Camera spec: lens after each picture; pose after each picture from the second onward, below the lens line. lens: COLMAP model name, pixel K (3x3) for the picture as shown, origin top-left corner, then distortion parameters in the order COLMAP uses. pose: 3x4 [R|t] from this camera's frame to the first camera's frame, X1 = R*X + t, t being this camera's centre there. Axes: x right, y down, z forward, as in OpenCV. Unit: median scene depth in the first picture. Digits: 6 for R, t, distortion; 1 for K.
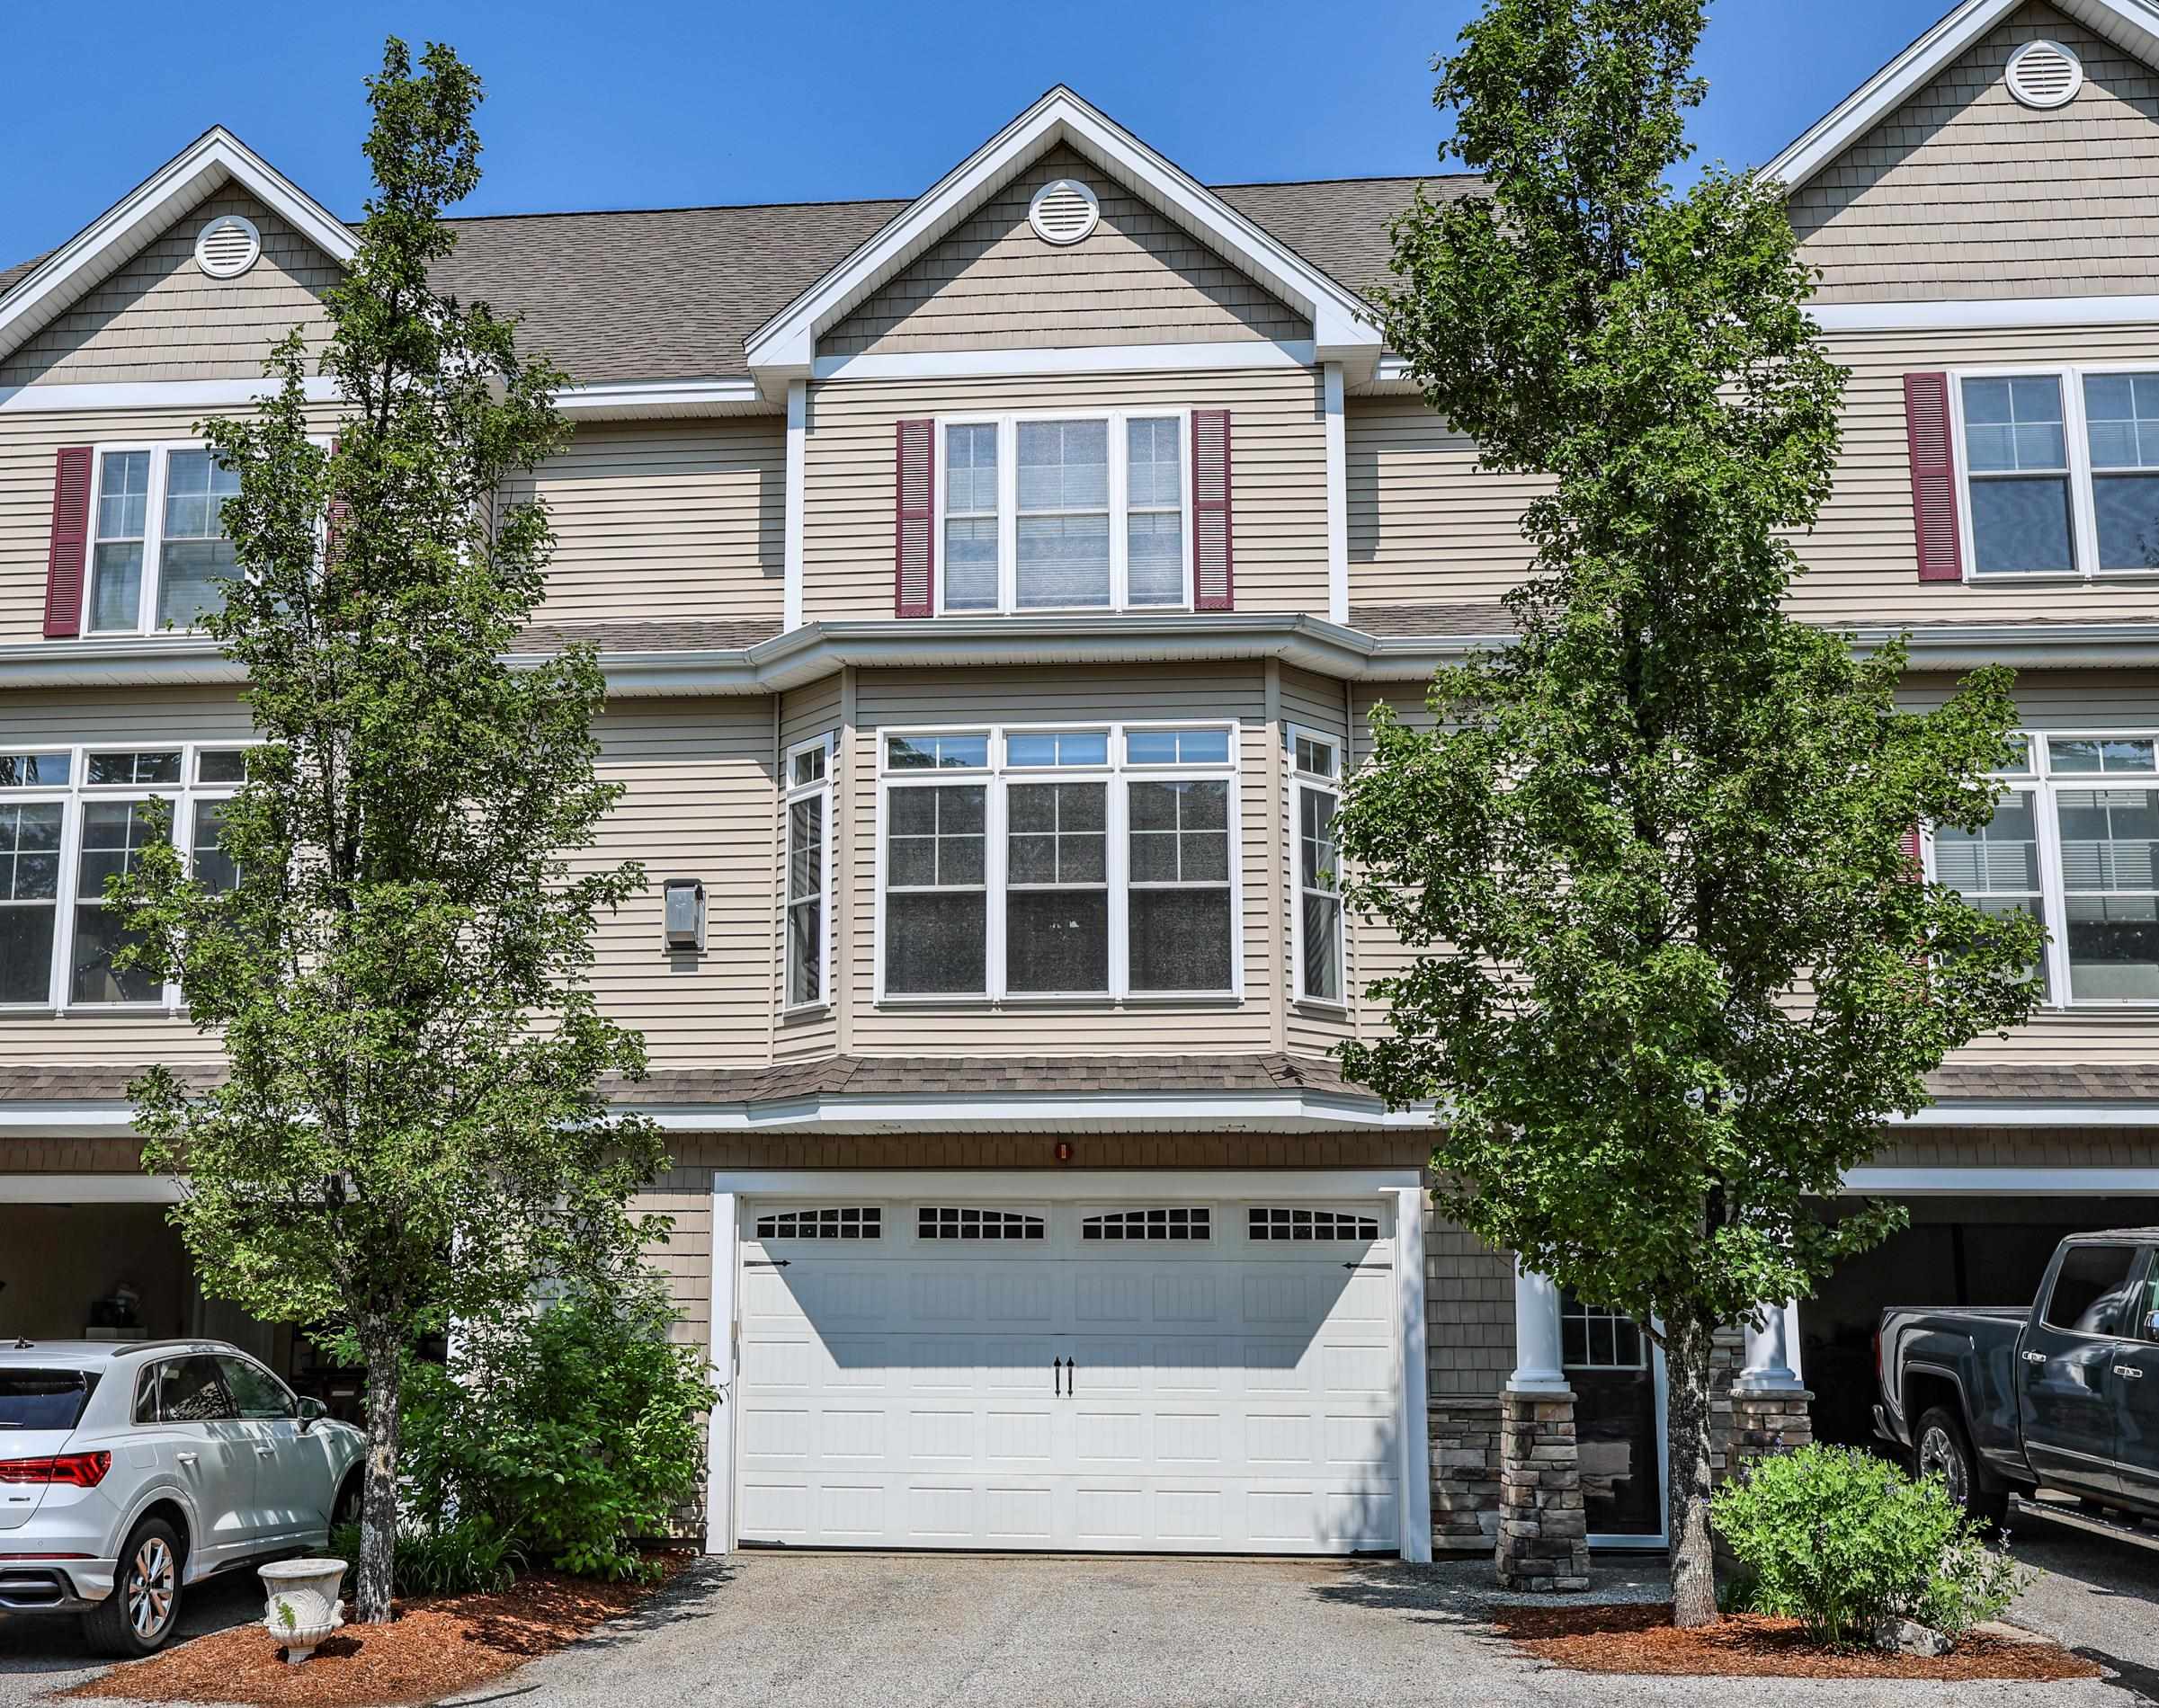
lens RADIAL K [[2122.8, 0, 1079.4], [0, 2122.8, 960.1], [0, 0, 1]] dist [-0.000854, -0.015956]
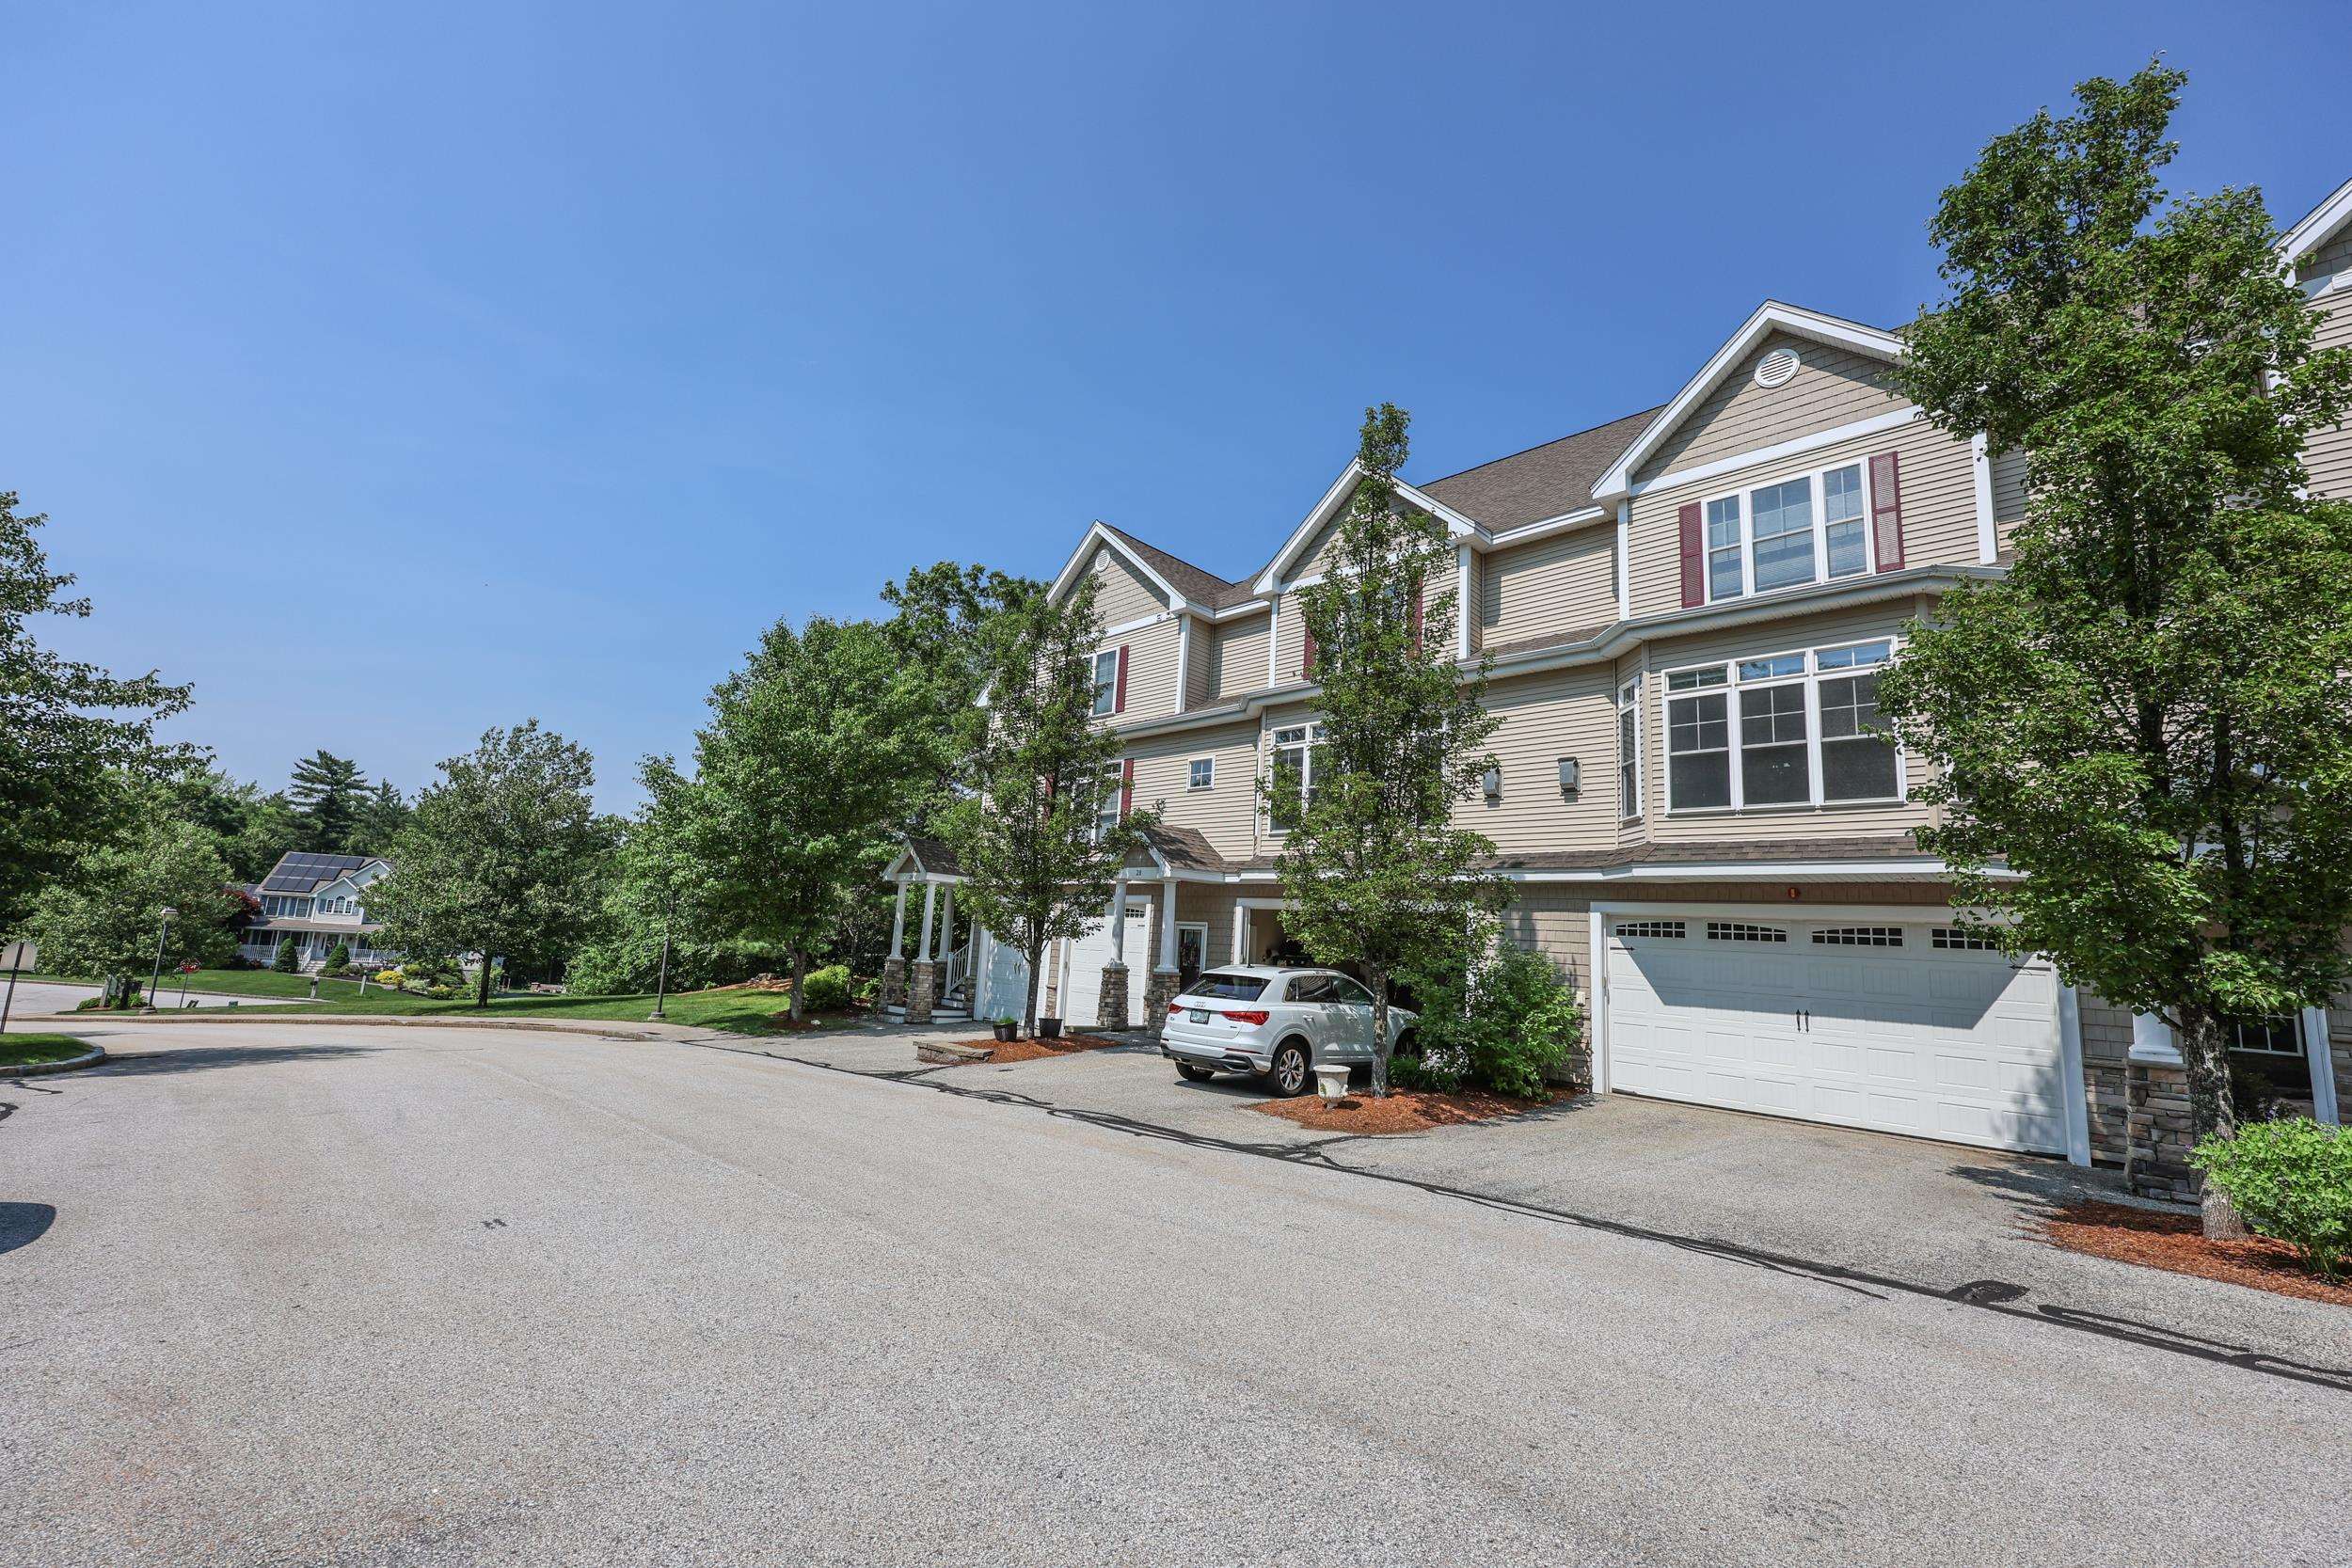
lens RADIAL K [[974.2, 0, 1176.0], [0, 974.2, 784.0], [0, 0, 1]] dist [-0.000755, 0.000051]
pose [[0.750785, -0.065058, -0.657335, 0.147986], [0.053368, 0.997859, -0.037806, 0.002590], [0.658388, -0.006697, 0.752649, 0.049442]]
